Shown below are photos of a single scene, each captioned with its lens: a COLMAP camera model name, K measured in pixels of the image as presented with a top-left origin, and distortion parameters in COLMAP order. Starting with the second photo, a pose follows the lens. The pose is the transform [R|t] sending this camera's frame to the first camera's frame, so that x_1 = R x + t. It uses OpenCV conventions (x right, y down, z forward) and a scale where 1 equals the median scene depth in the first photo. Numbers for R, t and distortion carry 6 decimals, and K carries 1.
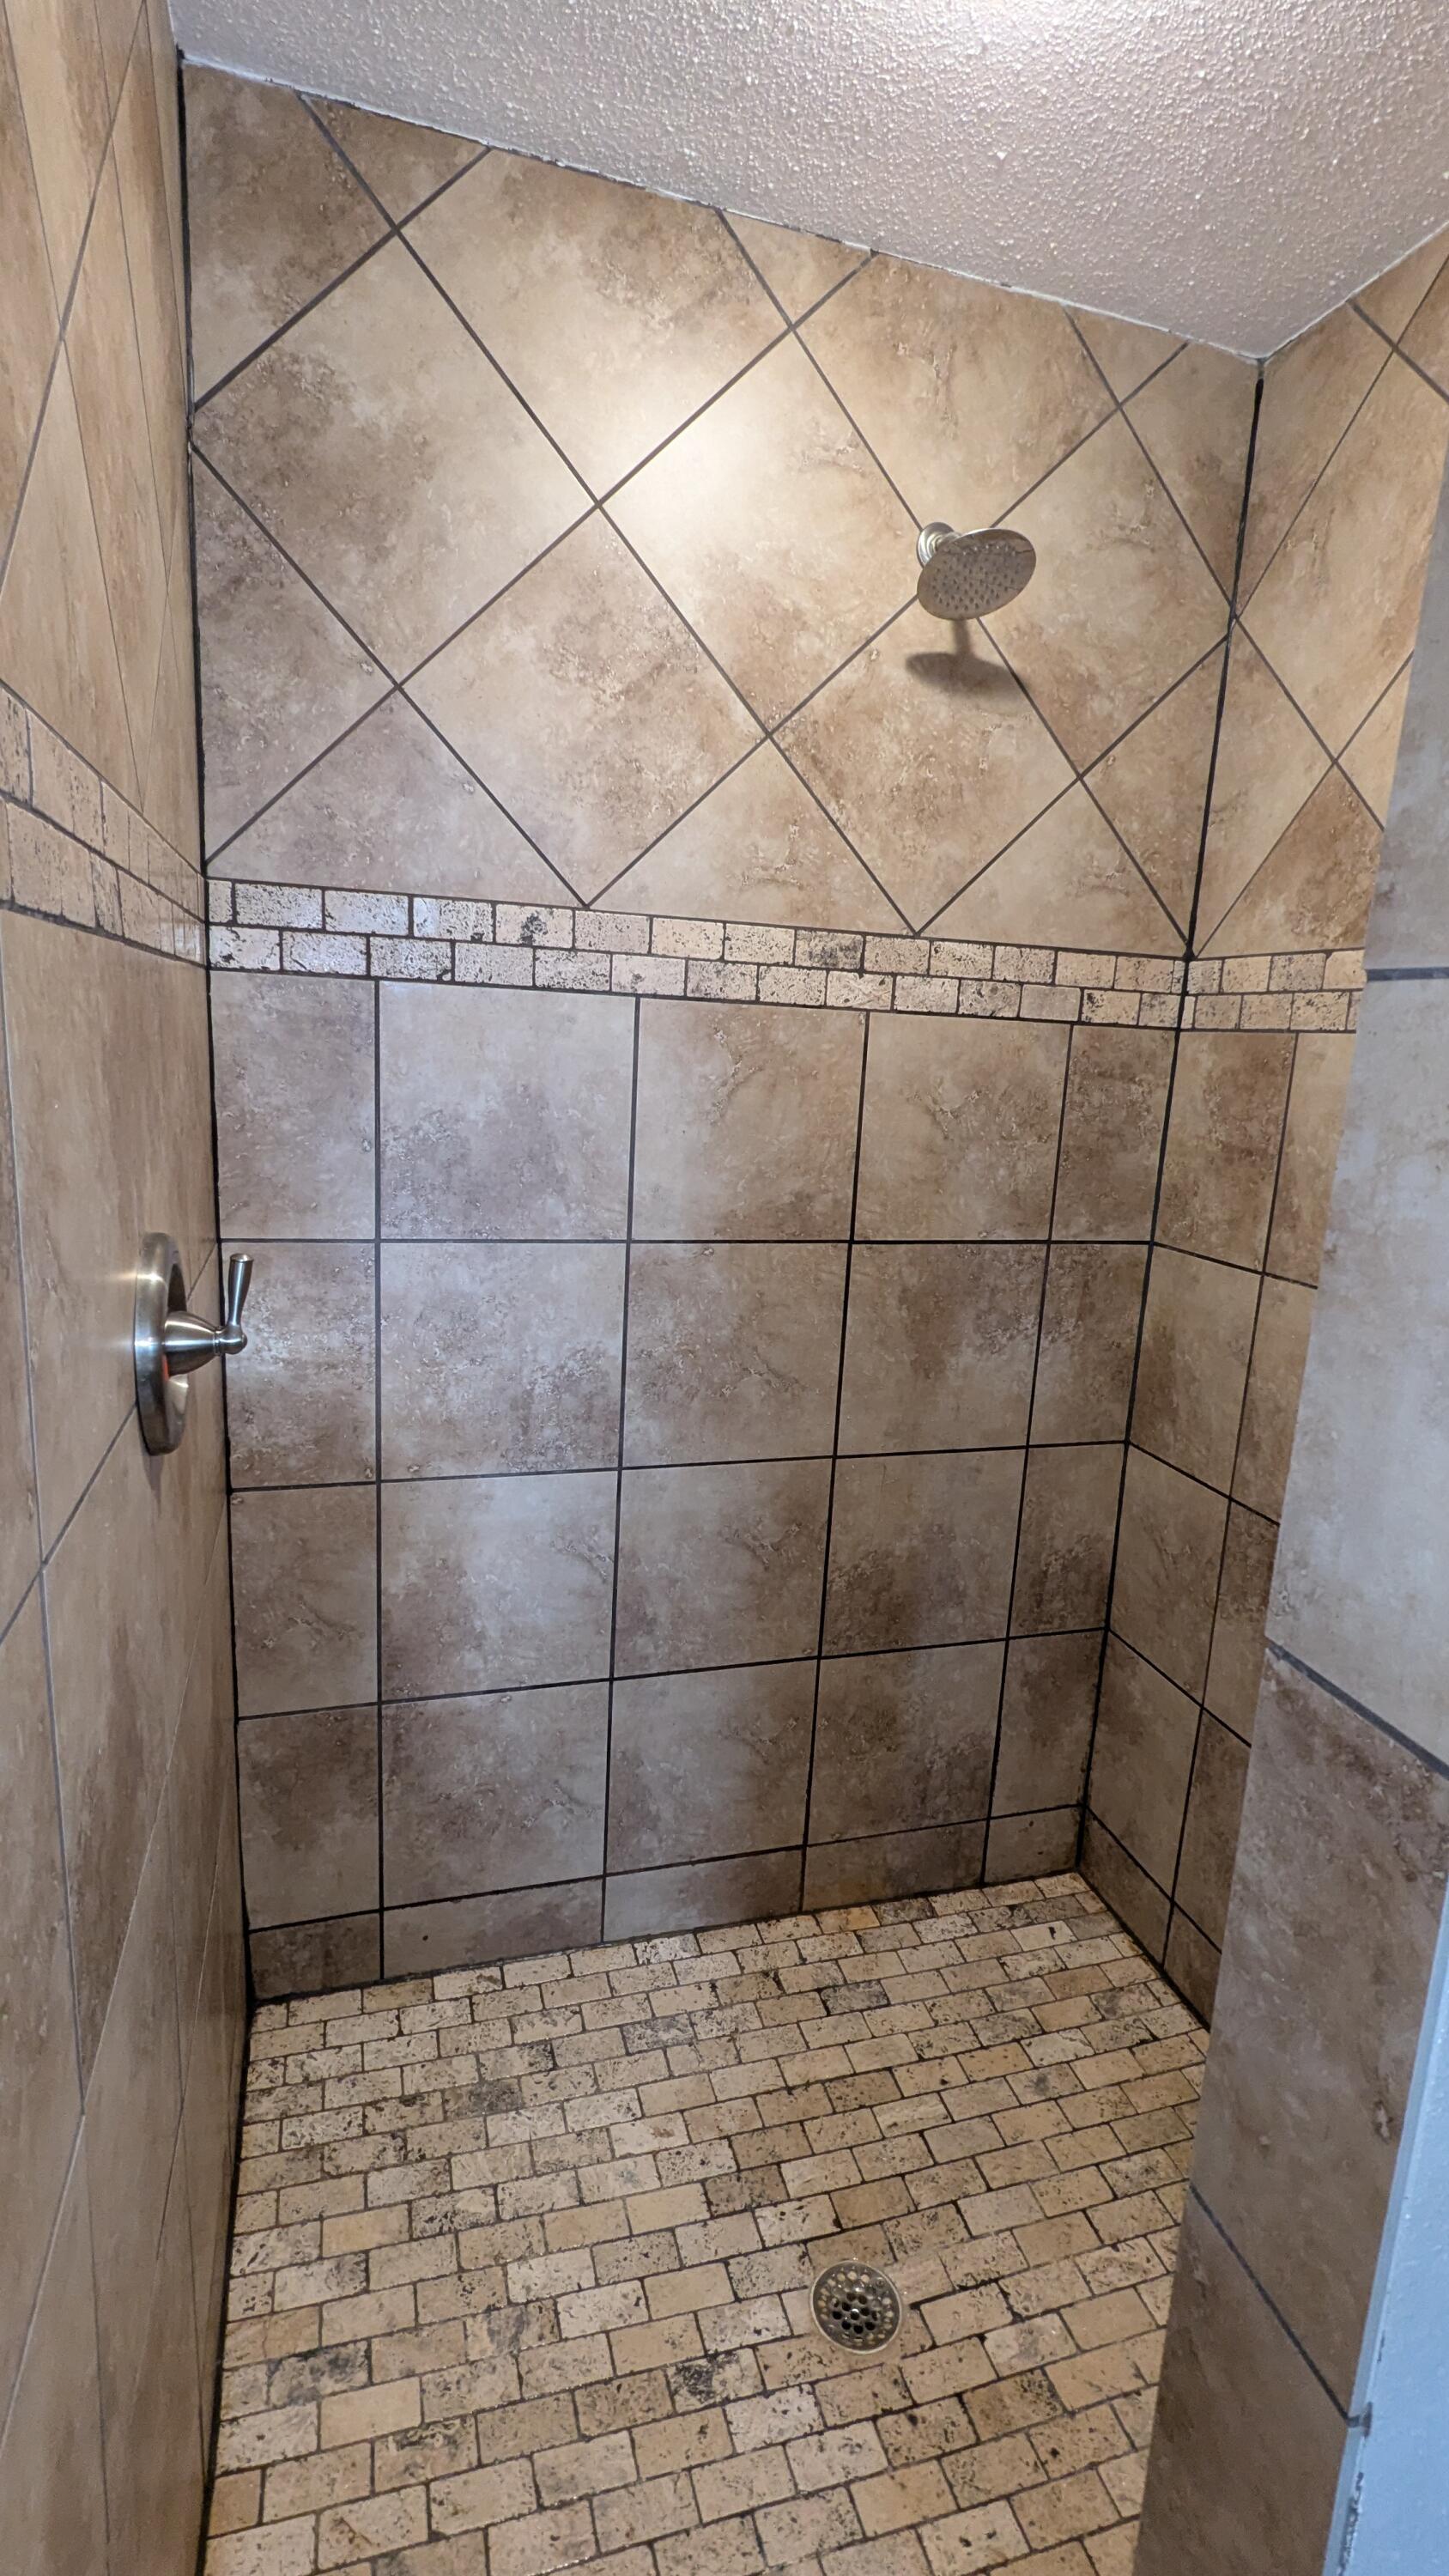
lens RADIAL K [[1226.1, 0, 730.9], [0, 1226.1, 1288.4], [0, 0, 1]] dist [-0.000697, 0.001891]
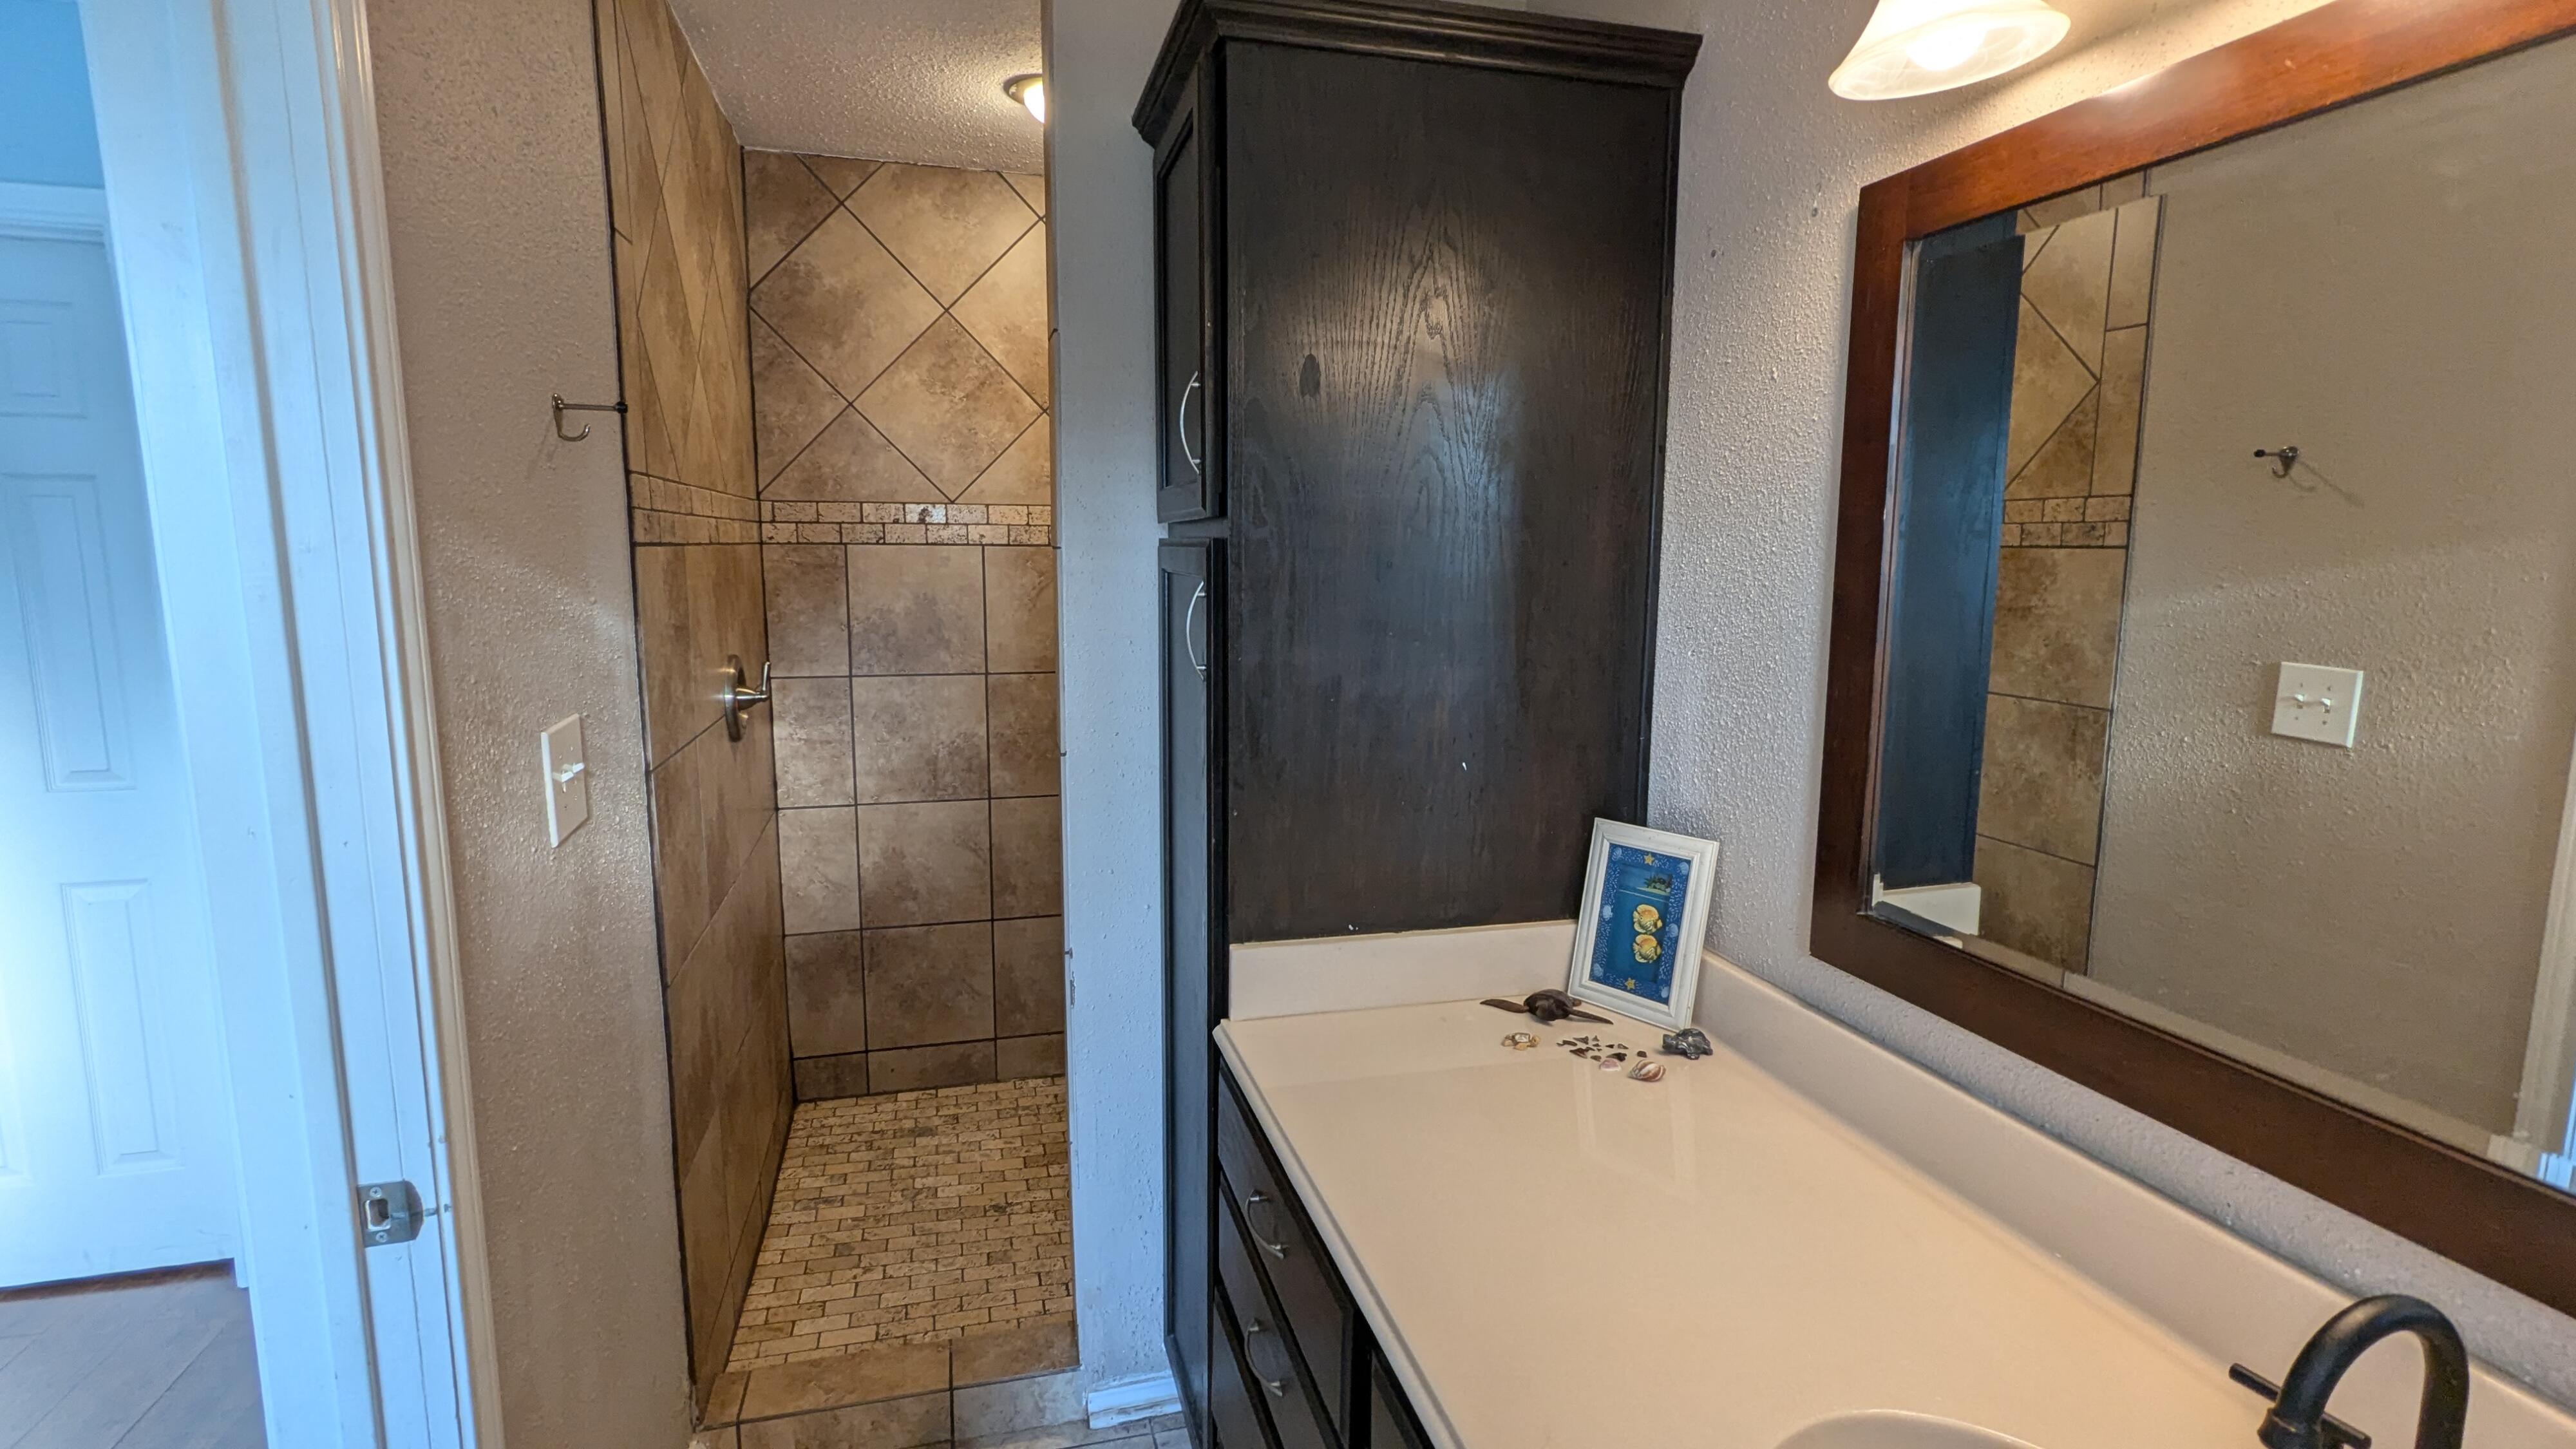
lens RADIAL K [[1226.3, 0, 1285.3], [0, 1226.3, 718.6], [0, 0, 1]] dist [-0.000697, 0.001891]
pose [[0.998628, -0.041674, -0.031710, 0.463561], [0.039502, 0.997017, -0.066304, 0.186149], [0.034378, 0.064961, 0.997295, -0.920055]]
